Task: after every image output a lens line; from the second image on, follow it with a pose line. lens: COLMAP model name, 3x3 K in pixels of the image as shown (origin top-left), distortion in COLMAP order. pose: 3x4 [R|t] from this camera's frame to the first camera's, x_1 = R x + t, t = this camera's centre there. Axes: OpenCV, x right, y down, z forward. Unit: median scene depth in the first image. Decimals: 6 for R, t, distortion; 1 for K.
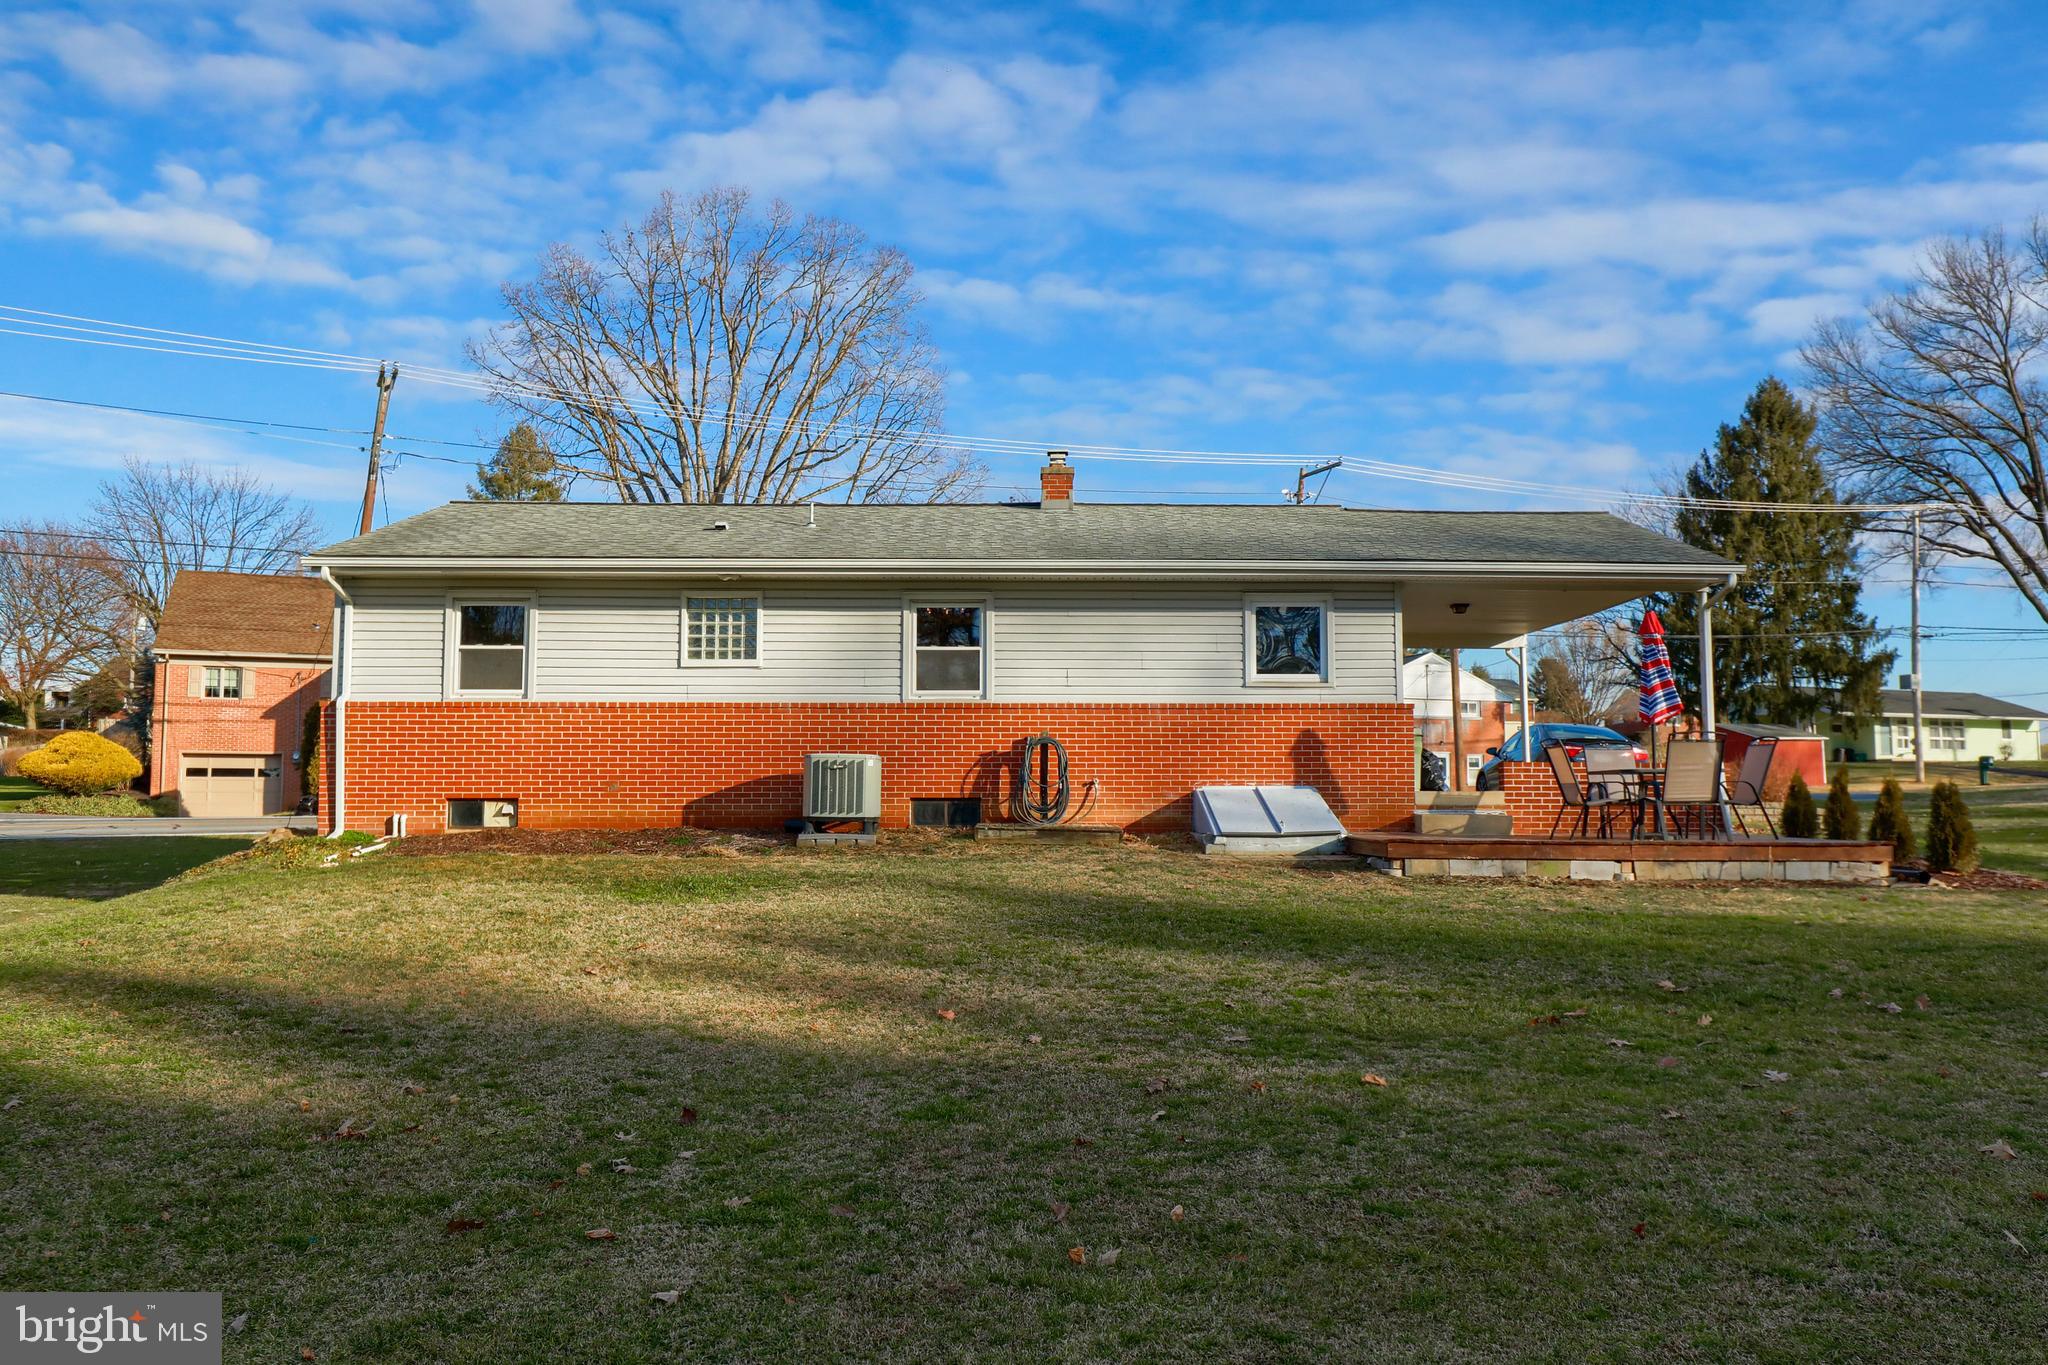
lens RADIAL K [[1586.4, 0, 1025.7], [0, 1586.4, 656.5], [0, 0, 1]] dist [0.032252, 0.010003]
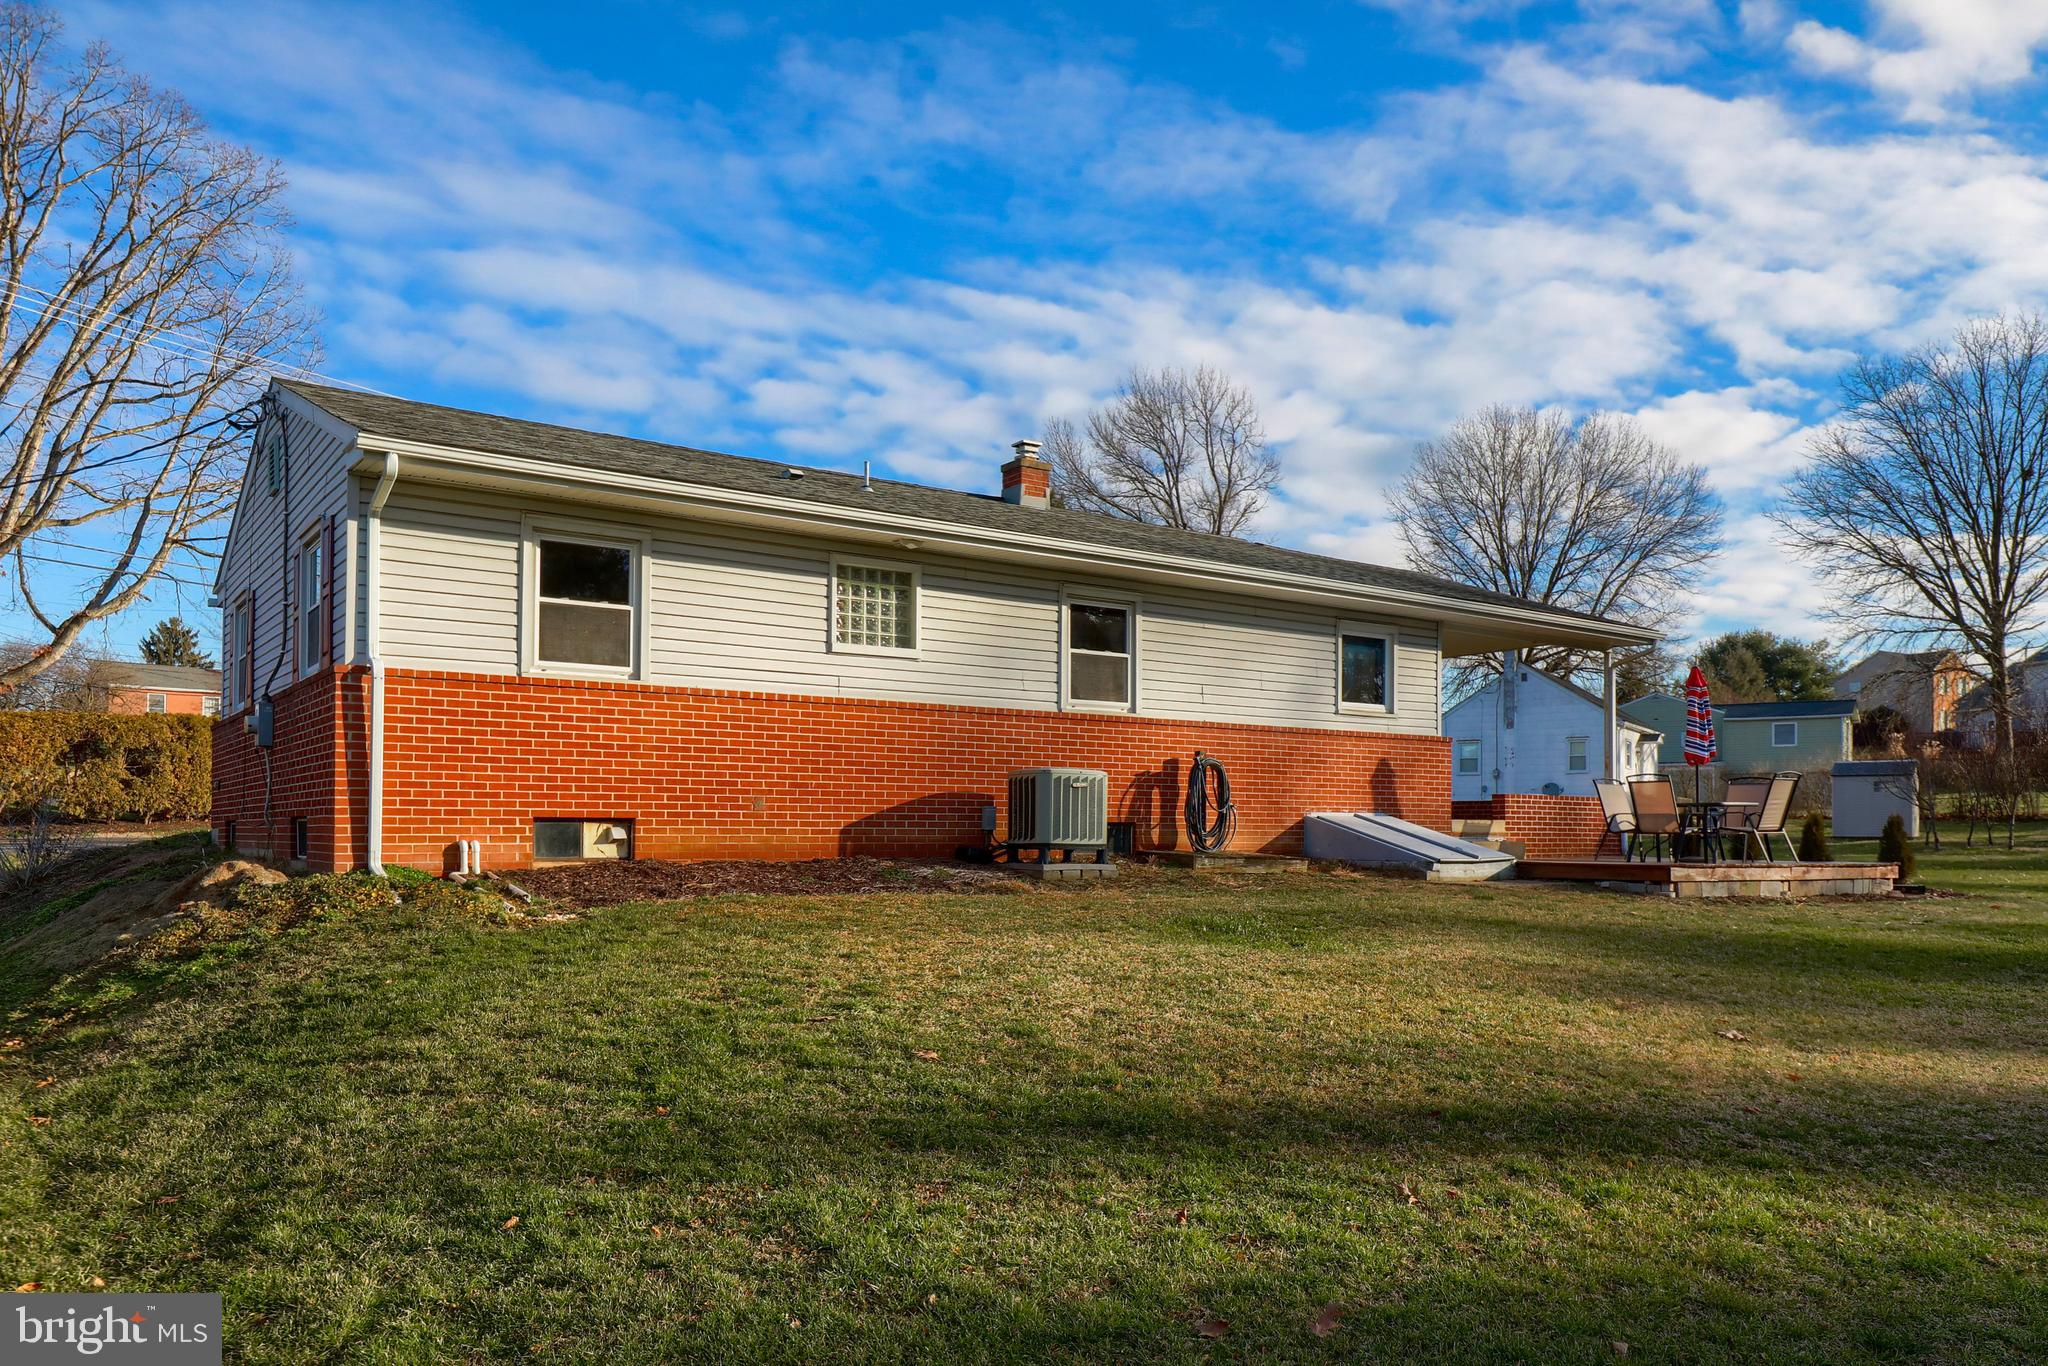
lens RADIAL K [[1534.8, 0, 1025.3], [0, 1534.8, 774.5], [0, 0, 1]] dist [0.003956, -0.000167]
pose [[0.801288, 0.025707, 0.597727, -0.586514], [-0.059110, 0.997590, 0.036338, 0.033489], [-0.595352, -0.064449, 0.800876, 0.338495]]
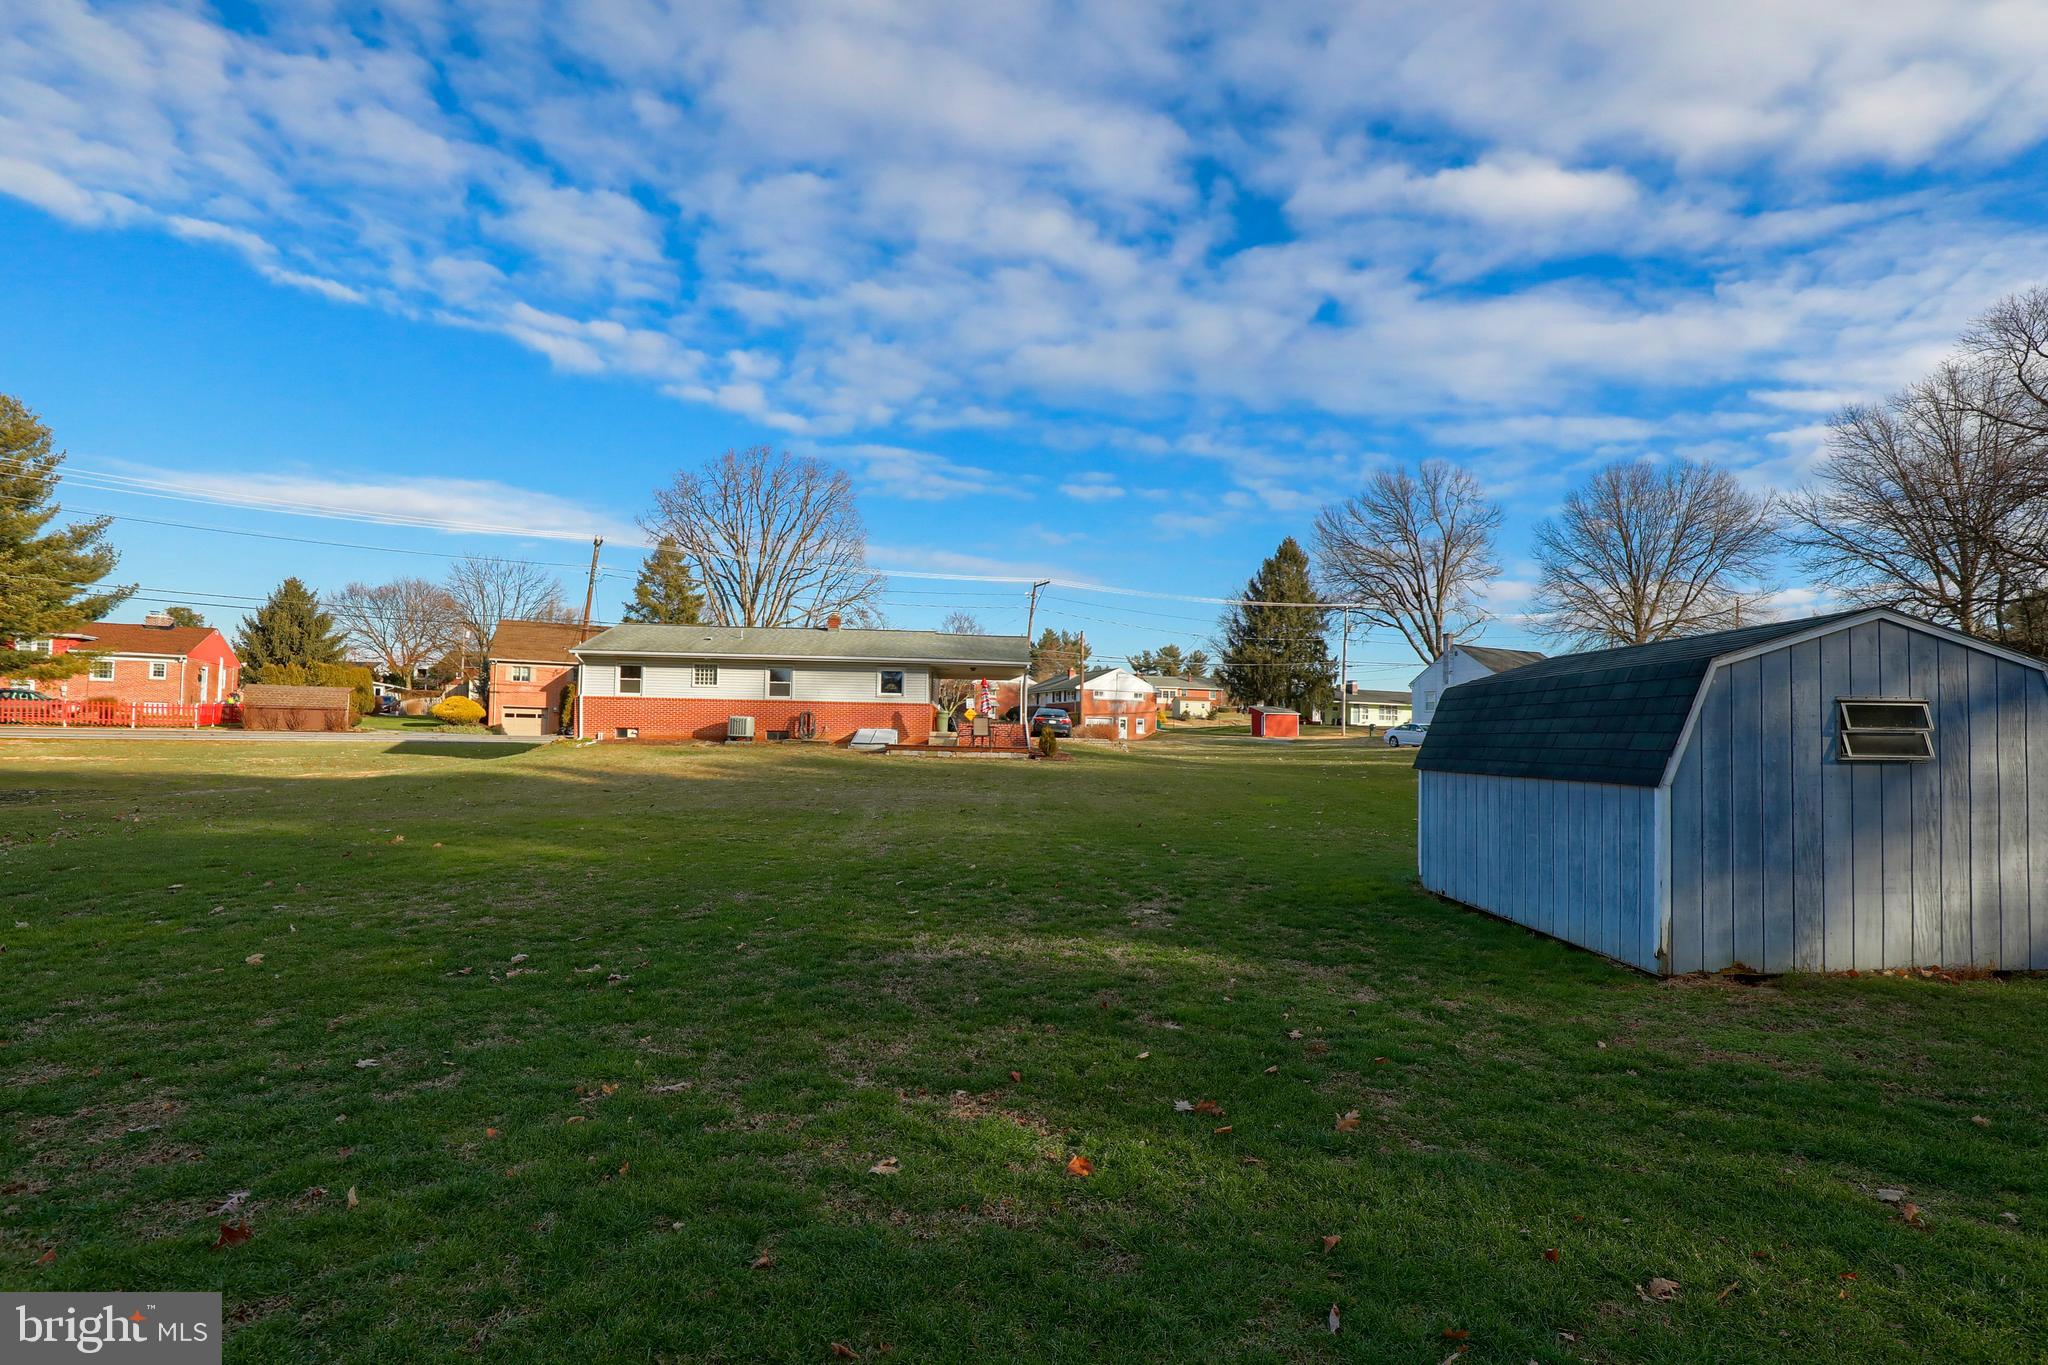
lens RADIAL K [[945.9, 0, 1062.3], [0, 945.9, 687.1], [0, 0, 1]] dist [-0.026362, 0.000293]
pose [[0.996886, 0.019256, 0.076473, 0.359584], [-0.021962, 0.999157, 0.034698, -0.072381], [-0.075740, -0.036270, 0.996468, -0.879819]]
